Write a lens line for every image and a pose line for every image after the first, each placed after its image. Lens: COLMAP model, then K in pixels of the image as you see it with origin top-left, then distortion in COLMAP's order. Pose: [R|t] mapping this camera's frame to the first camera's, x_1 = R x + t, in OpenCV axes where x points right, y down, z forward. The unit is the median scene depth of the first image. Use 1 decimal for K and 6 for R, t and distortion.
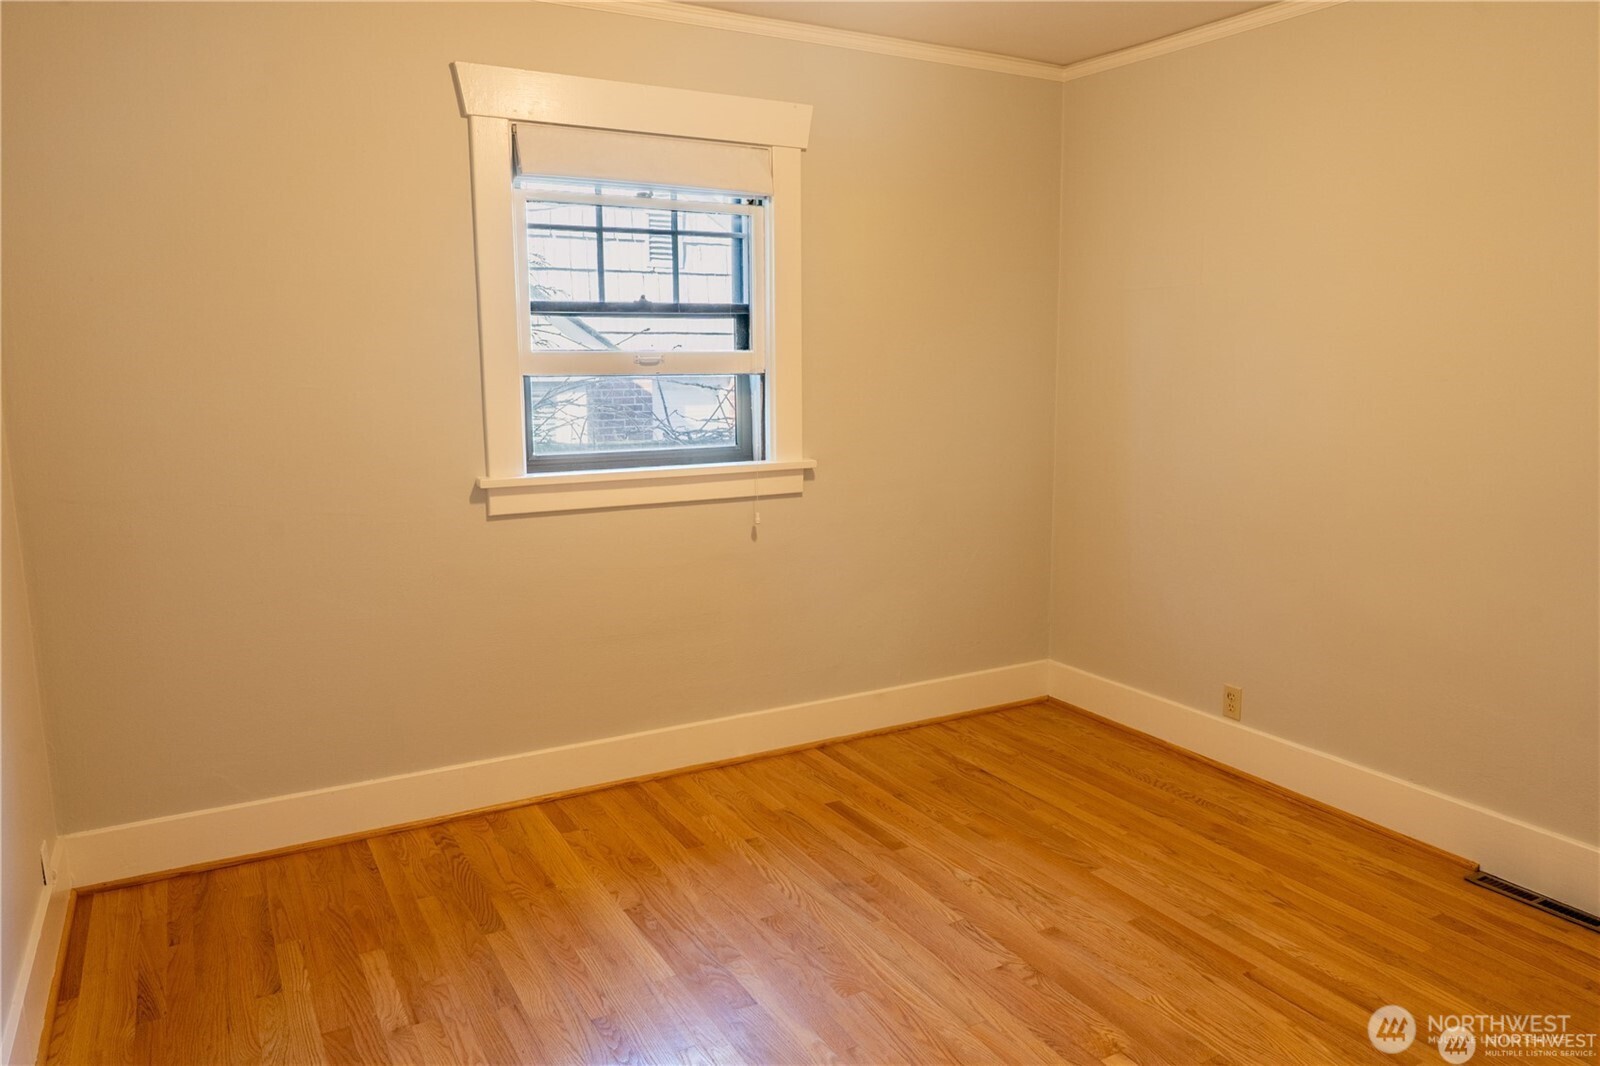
lens RADIAL K [[1067.5, 0, 796.7], [0, 1067.5, 533.1], [0, 0, 1]] dist [-0.003037, 0.003474]
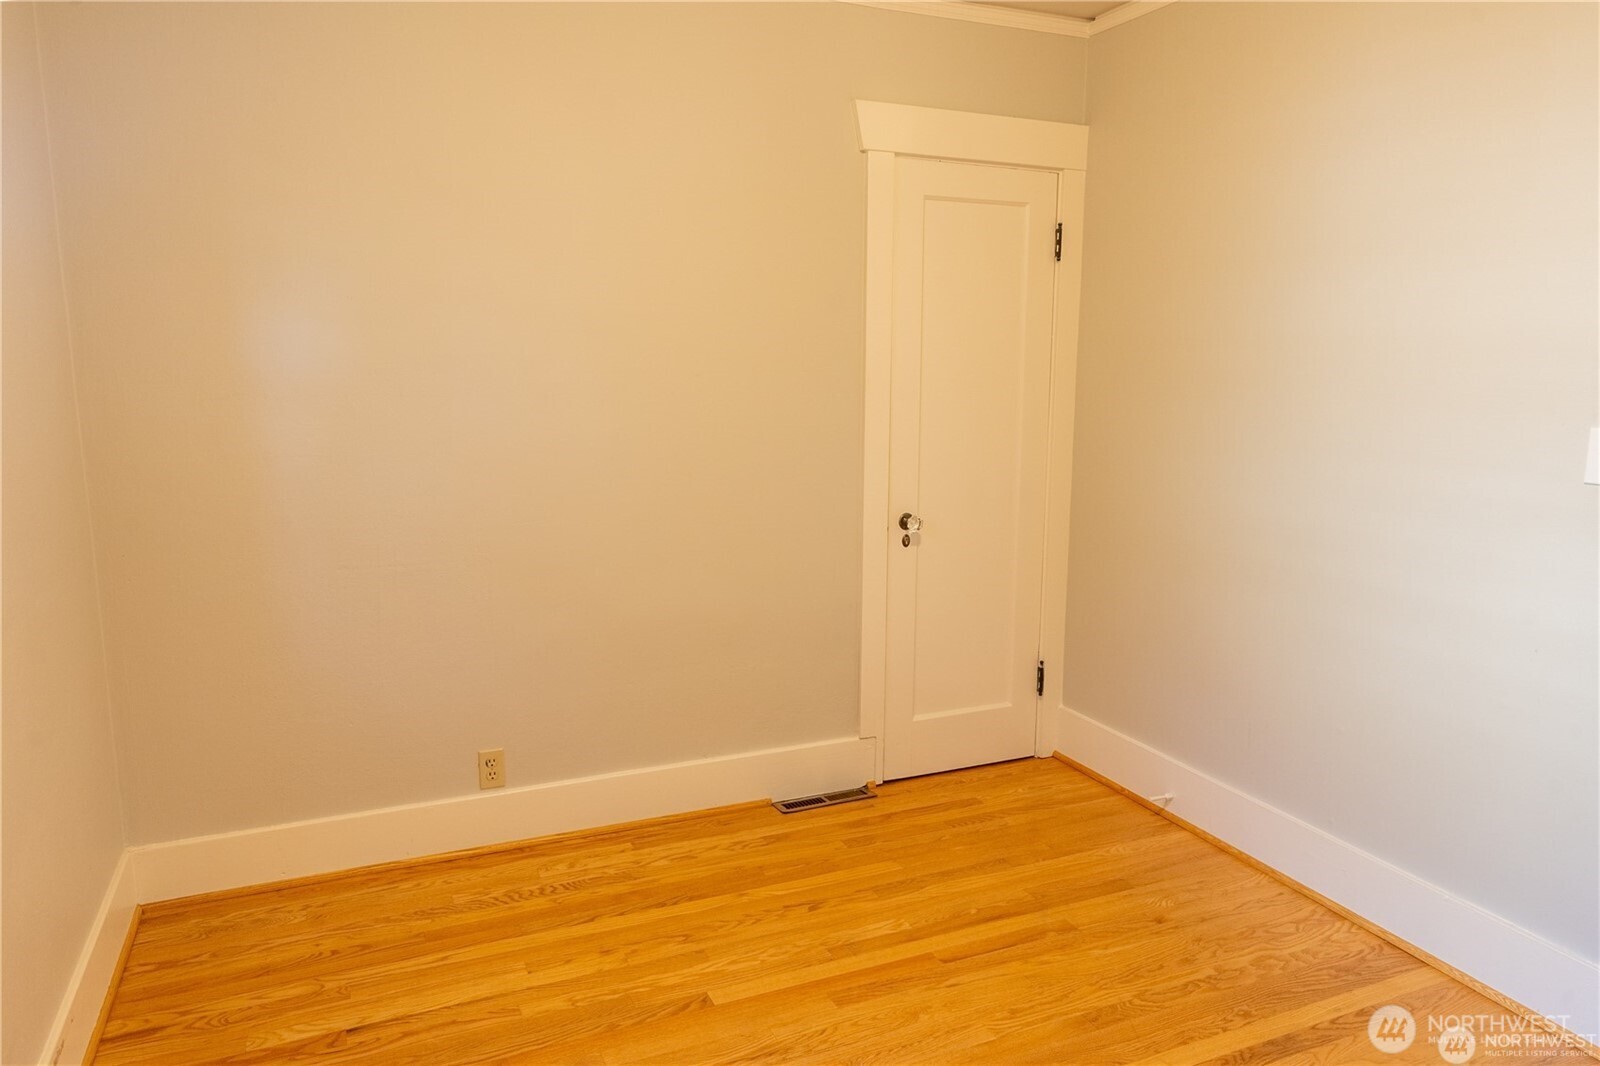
lens RADIAL K [[1067.5, 0, 796.7], [0, 1067.5, 533.1], [0, 0, 1]] dist [-0.003037, 0.003474]
pose [[0.107603, -0.159996, 0.981235, -0.404706], [0.156858, 0.977336, 0.142159, -0.116877], [-0.981742, 0.138618, 0.130261, 0.730817]]
